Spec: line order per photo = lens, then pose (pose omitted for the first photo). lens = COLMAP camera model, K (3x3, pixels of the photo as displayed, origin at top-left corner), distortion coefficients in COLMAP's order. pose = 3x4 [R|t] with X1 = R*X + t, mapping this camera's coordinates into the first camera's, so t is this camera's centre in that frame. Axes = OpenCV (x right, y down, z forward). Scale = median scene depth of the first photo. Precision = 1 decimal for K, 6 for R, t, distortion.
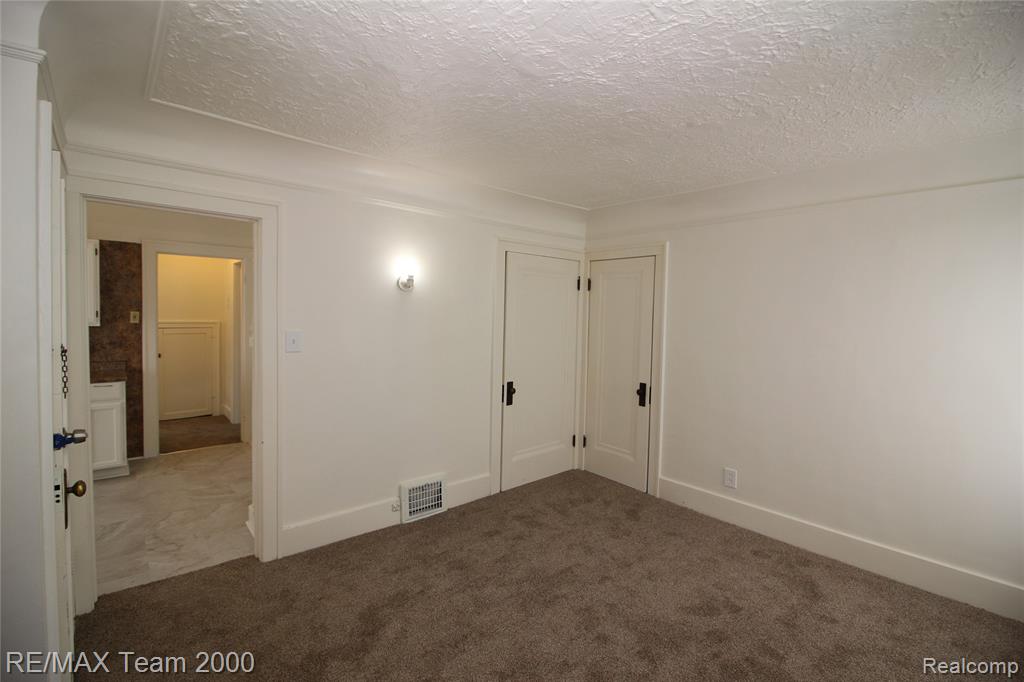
lens RADIAL K [[472.2, 0, 514.4], [0, 472.2, 332.0], [0, 0, 1]] dist [-0.000236, -0.008464]
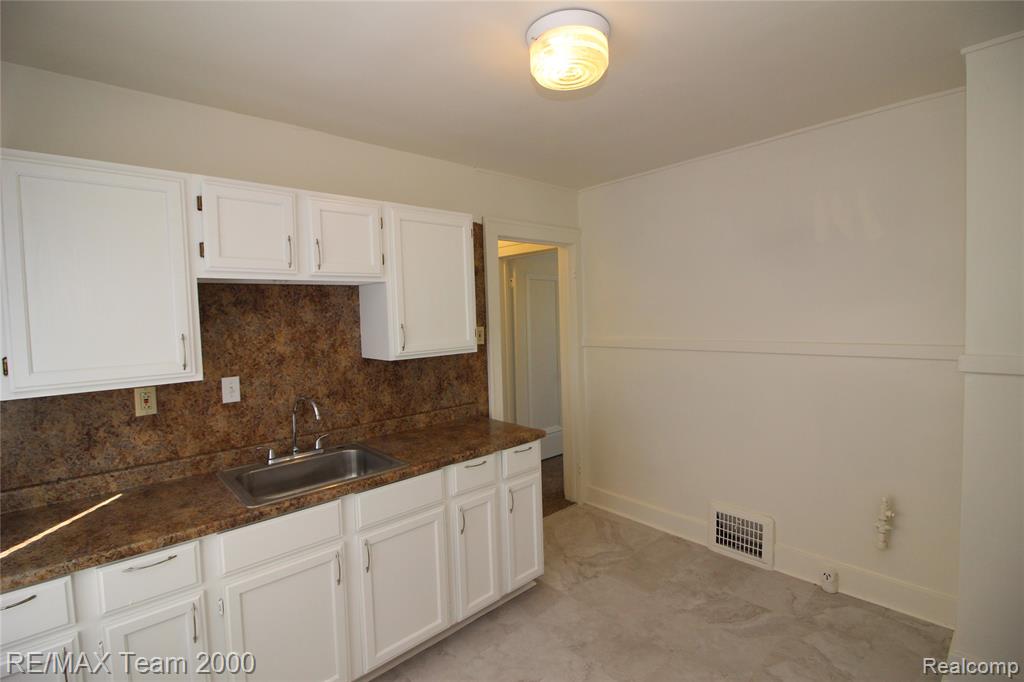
lens RADIAL K [[472.9, 0, 528.5], [0, 472.9, 330.2], [0, 0, 1]] dist [0.000474, -0.000301]
pose [[0.997392, -0.056868, 0.044451, -0.798748], [0.057147, 0.998353, -0.005025, -0.032977], [-0.044092, 0.007553, 0.998999, 0.344351]]
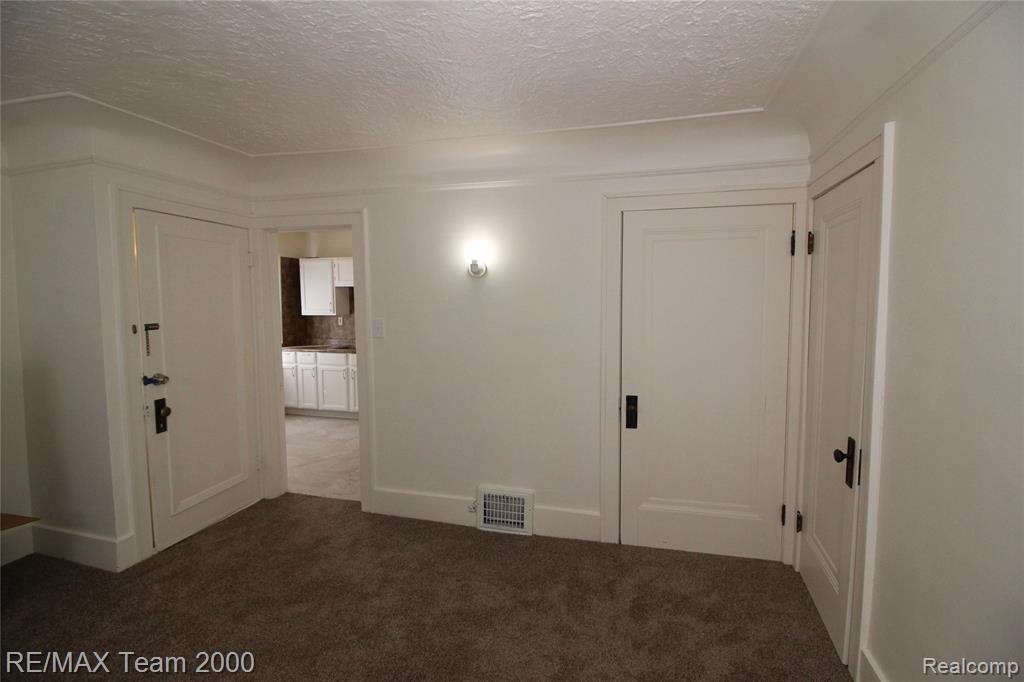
lens RADIAL K [[472.2, 0, 514.4], [0, 472.2, 332.0], [0, 0, 1]] dist [-0.000236, -0.008464]
pose [[0.559369, 0.031650, -0.828315, 0.423608], [-0.017841, 0.999499, 0.026143, -0.004853], [0.828727, 0.000155, 0.559653, 0.406669]]
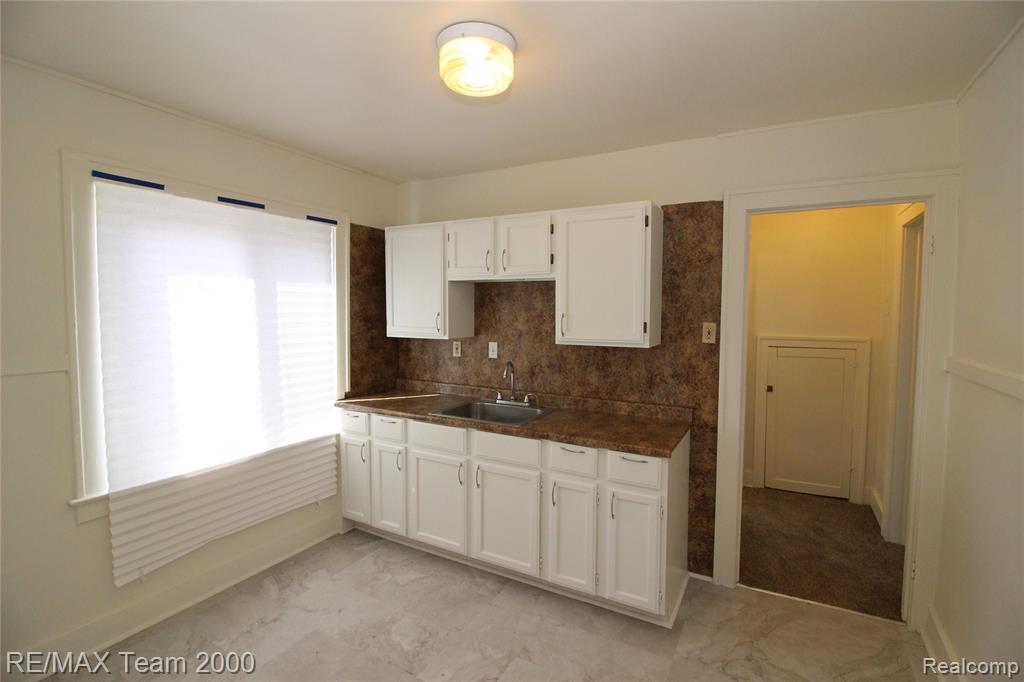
lens RADIAL K [[472.2, 0, 514.4], [0, 472.2, 332.0], [0, 0, 1]] dist [-0.000236, -0.008464]
pose [[0.350452, 0.026769, -0.936198, -0.369942], [-0.037559, 0.999189, 0.014510, -0.033366], [0.935827, 0.030078, 0.351173, 0.602814]]
